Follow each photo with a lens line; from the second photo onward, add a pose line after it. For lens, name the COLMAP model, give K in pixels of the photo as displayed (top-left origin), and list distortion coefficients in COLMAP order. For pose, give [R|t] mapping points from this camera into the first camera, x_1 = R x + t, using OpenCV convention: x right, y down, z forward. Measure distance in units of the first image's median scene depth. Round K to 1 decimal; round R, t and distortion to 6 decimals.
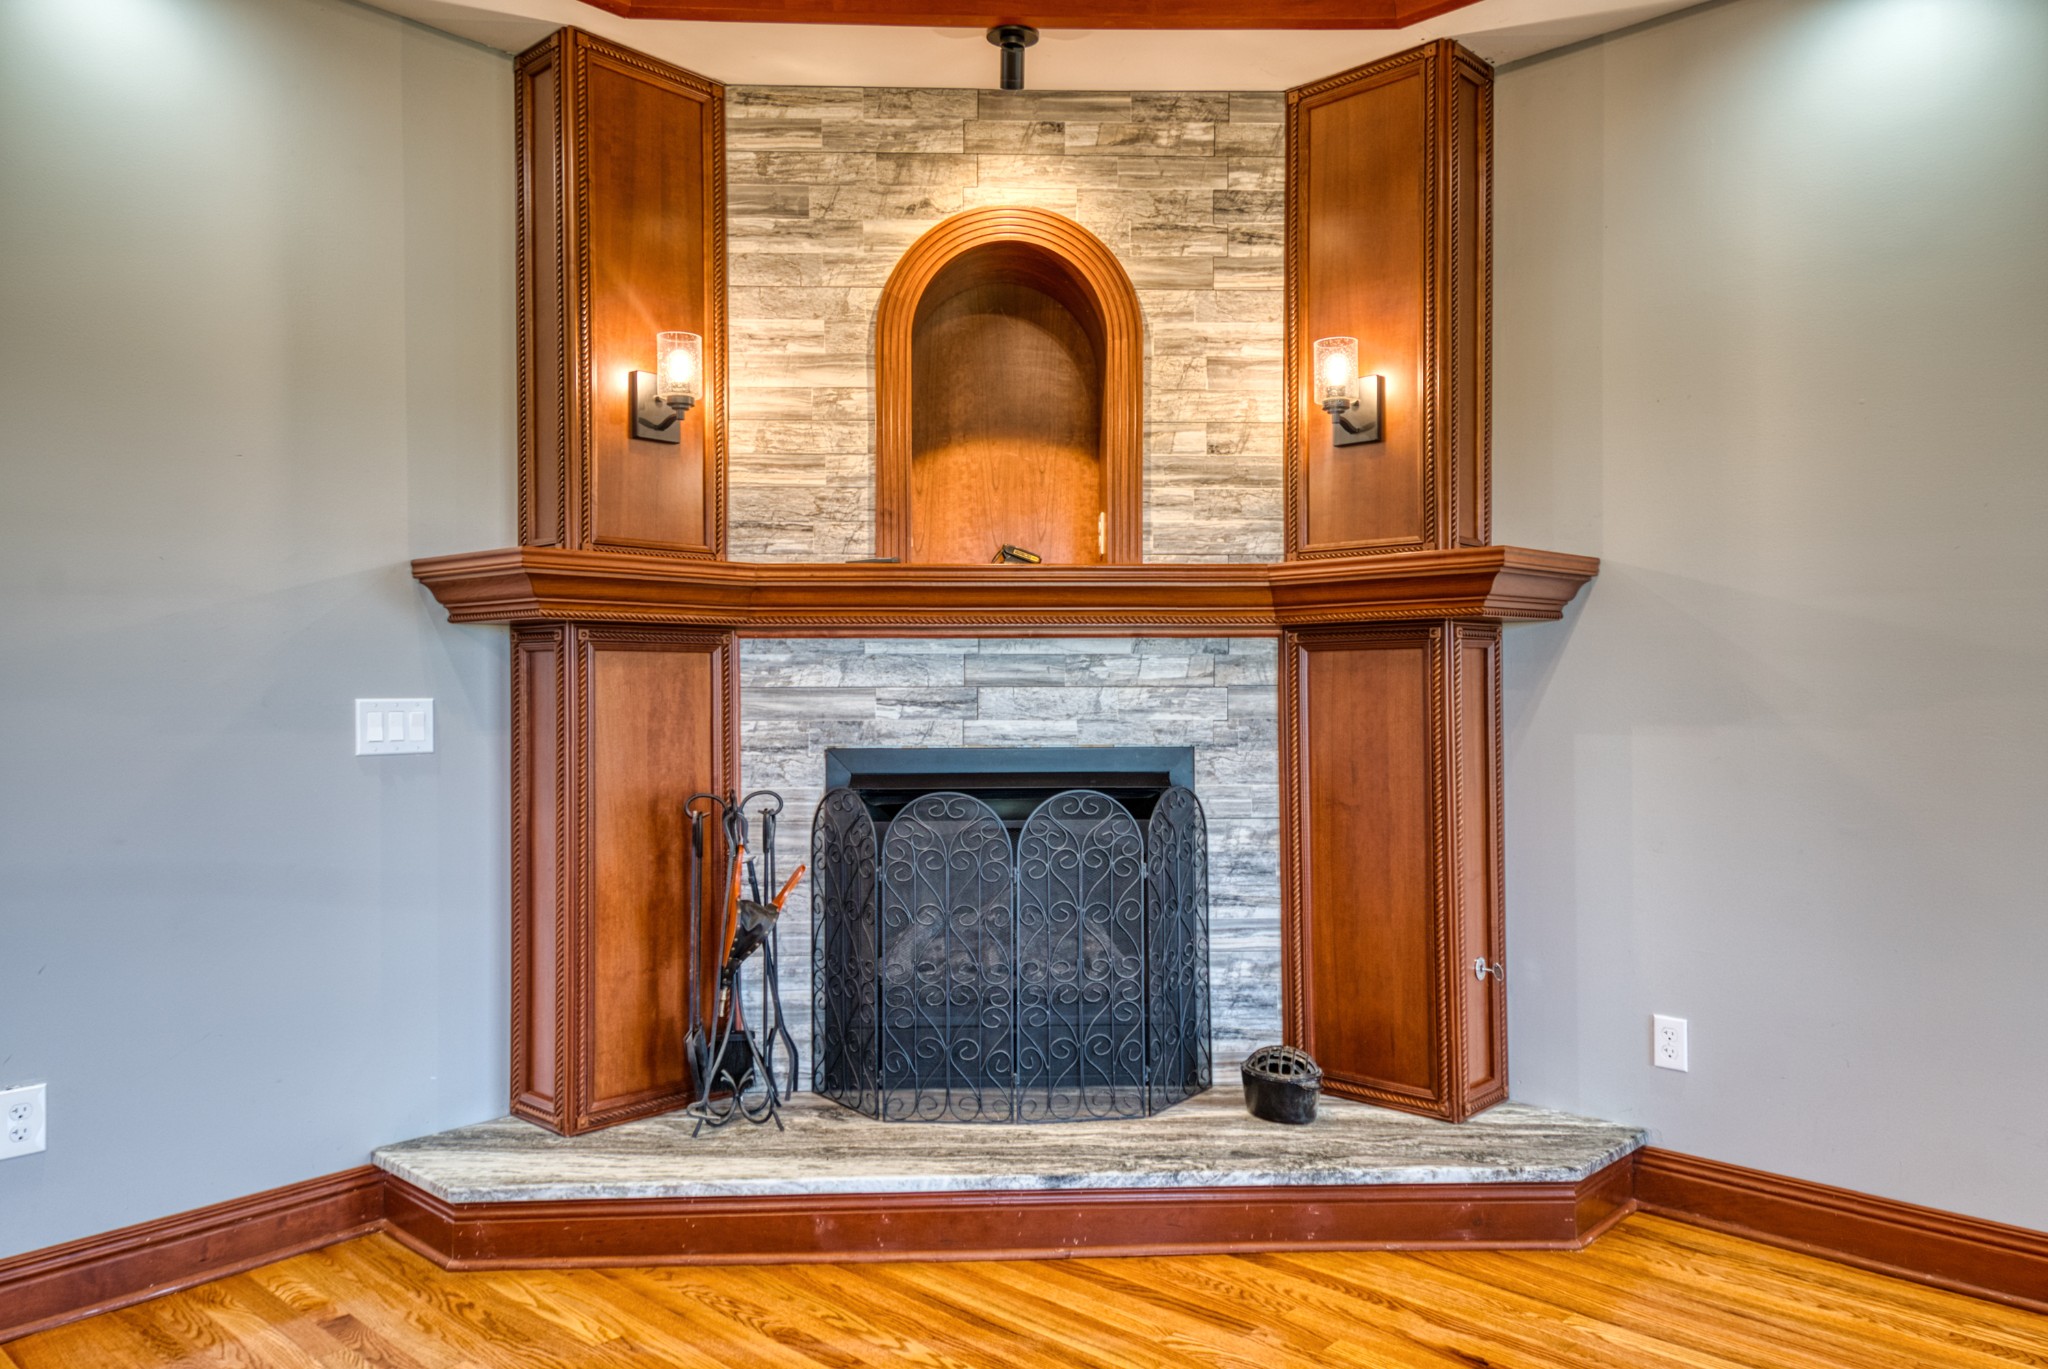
lens RADIAL K [[1409.8, 0, 1024.0], [0, 1409.8, 684.5], [0, 0, 1]] dist [0.062469, 0.000308]
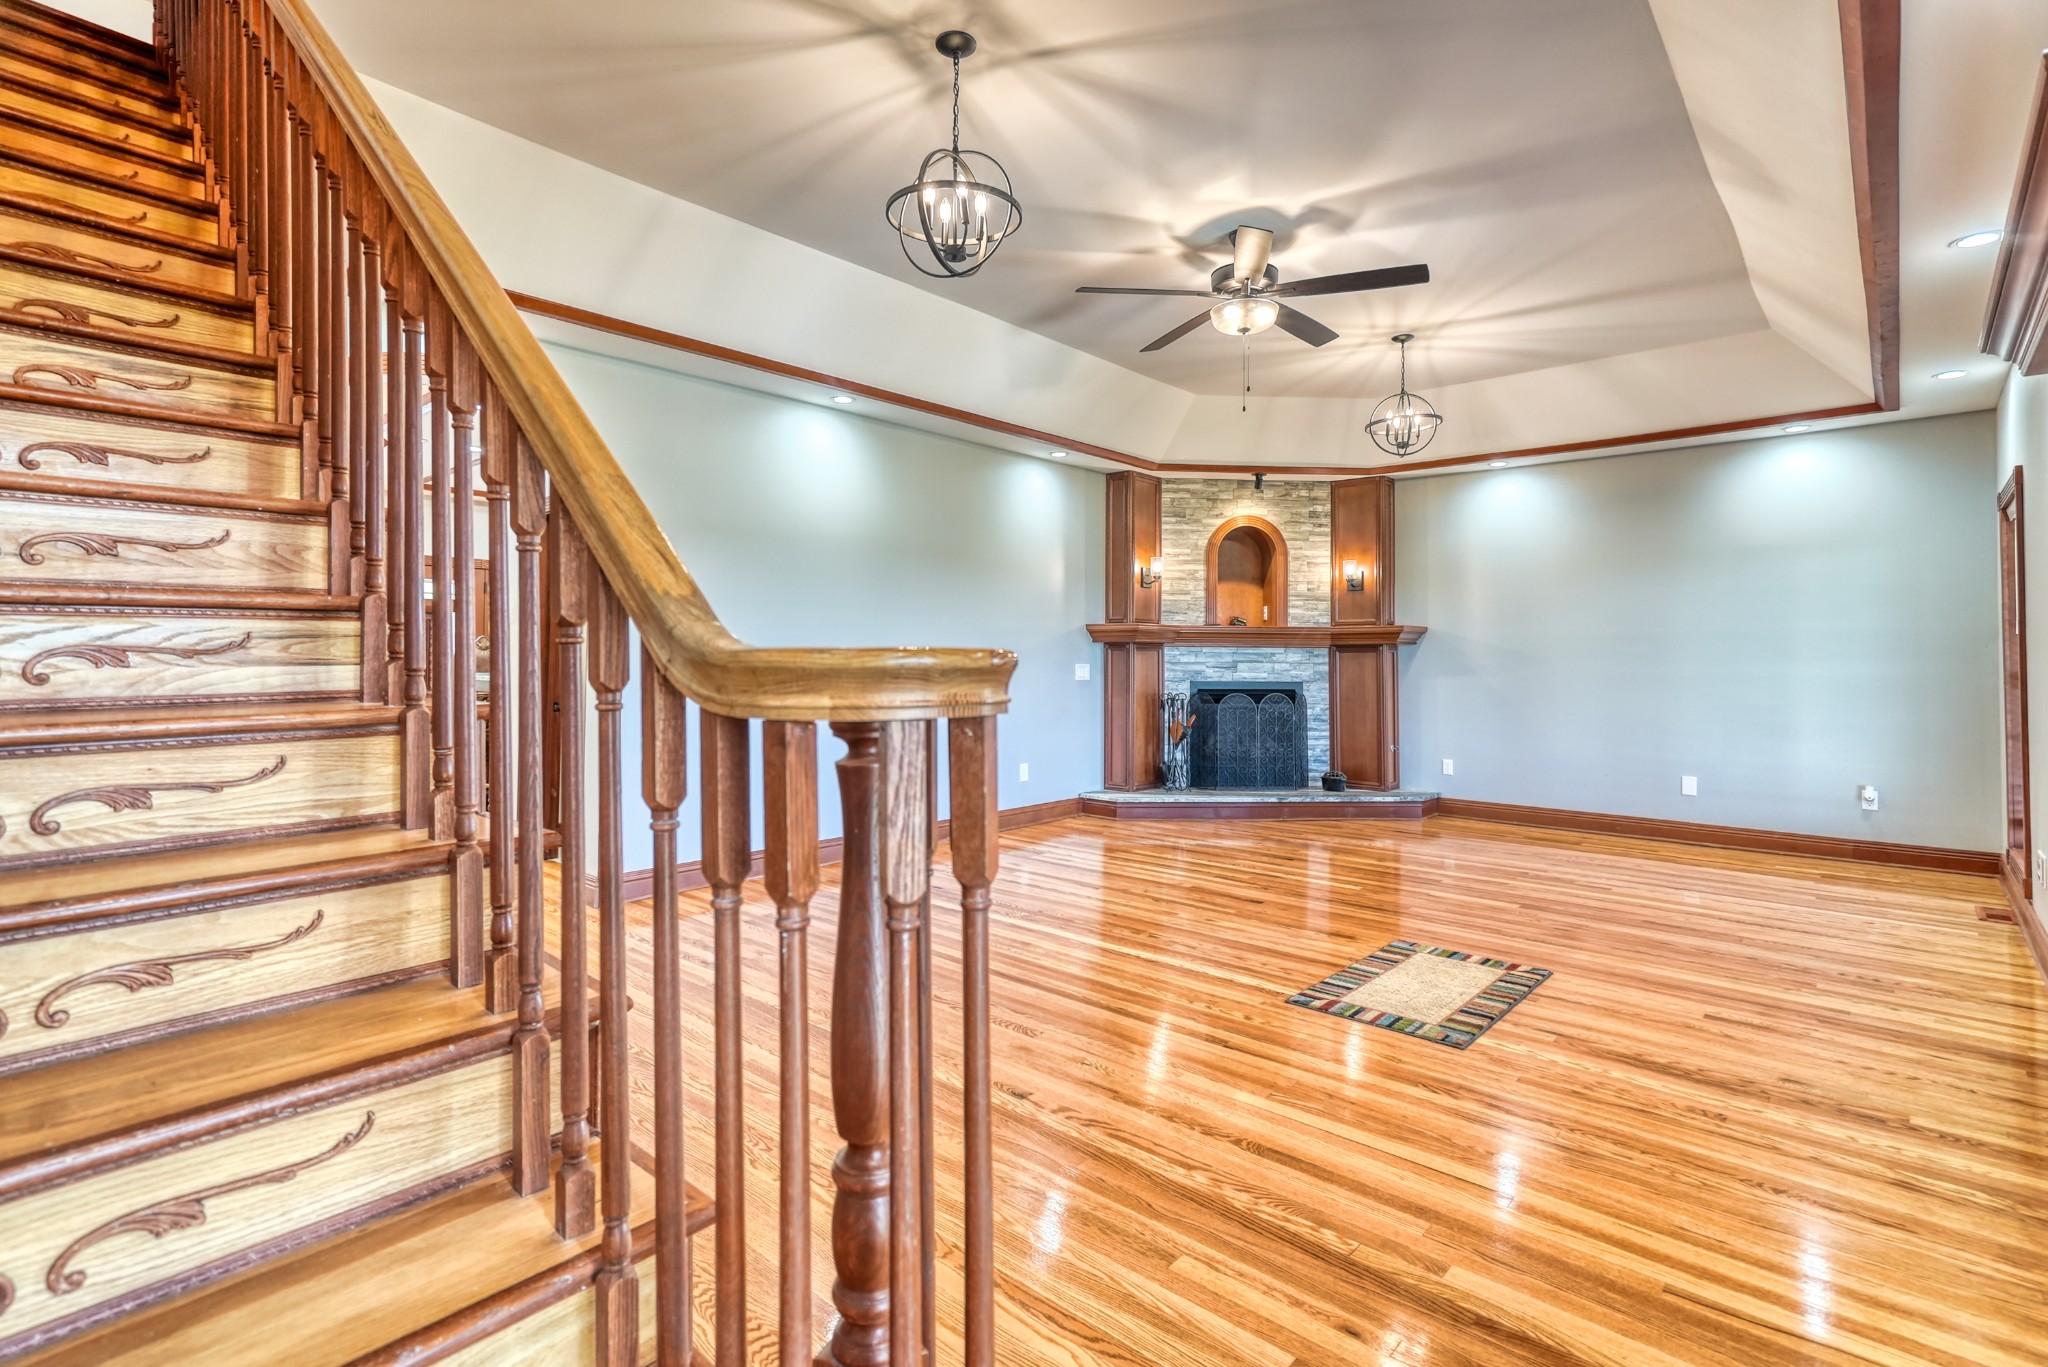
lens RADIAL K [[988.3, 0, 1045.5], [0, 988.3, 623.5], [0, 0, 1]] dist [0.060455, -0.000112]
pose [[0.999015, 0.011203, 0.042938, -0.568863], [-0.009993, 0.999549, -0.028302, -0.018960], [-0.043236, 0.027845, 0.998677, -1.249930]]
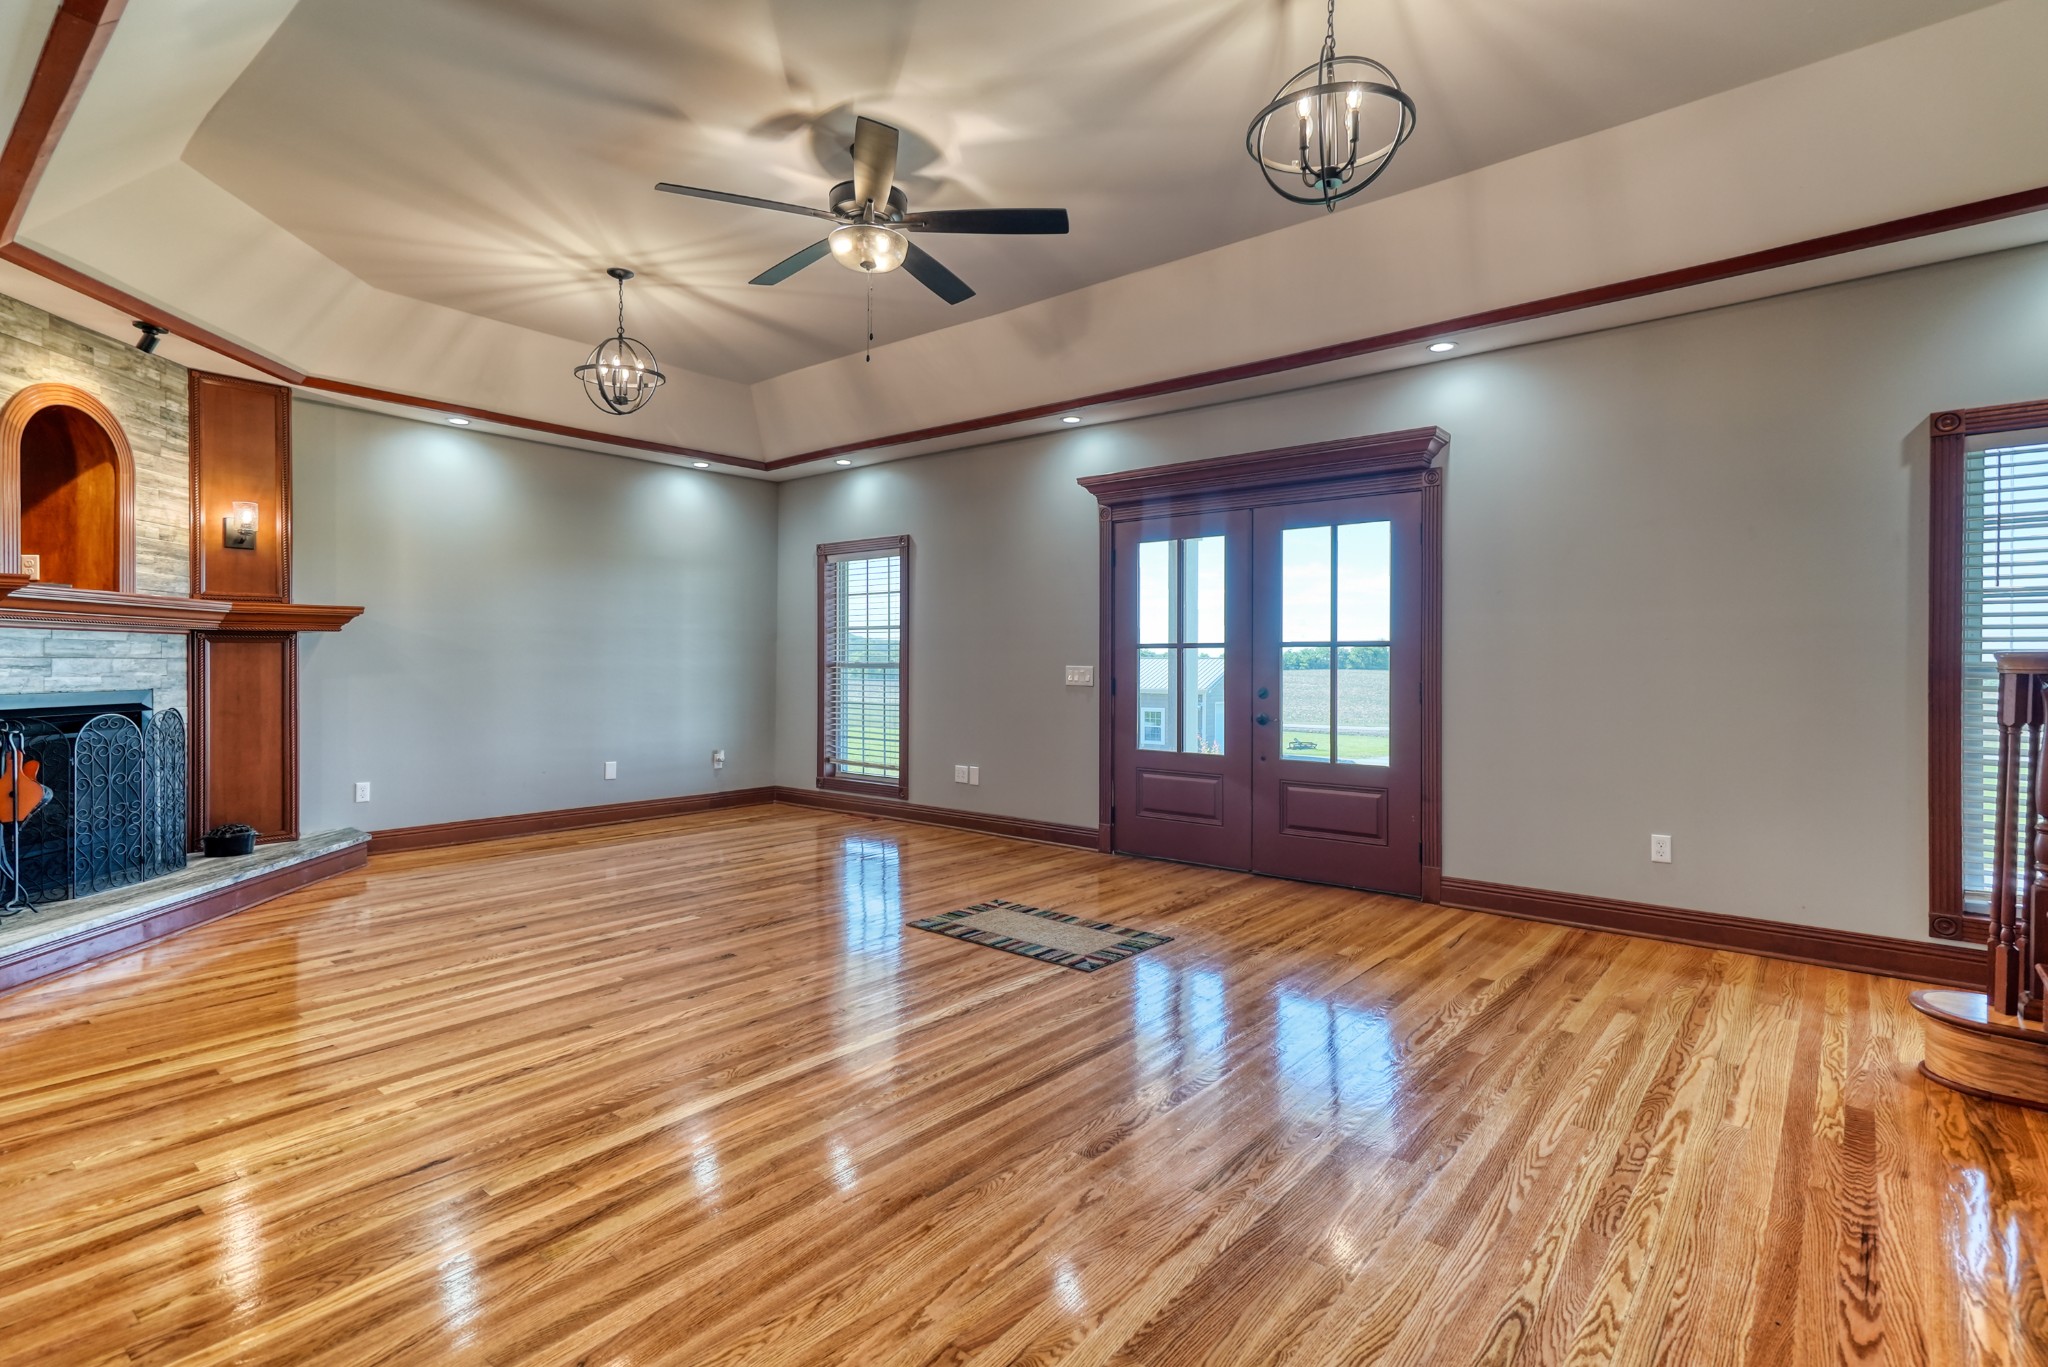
lens RADIAL K [[997.2, 0, 1027.1], [0, 997.2, 664.3], [0, 0, 1]] dist [0.025139, 0.000156]
pose [[-0.059118, 0.001657, 0.998250, -1.351697], [-0.010160, 0.999946, -0.002262, 0.000529], [-0.998199, -0.010276, -0.059098, -0.119317]]
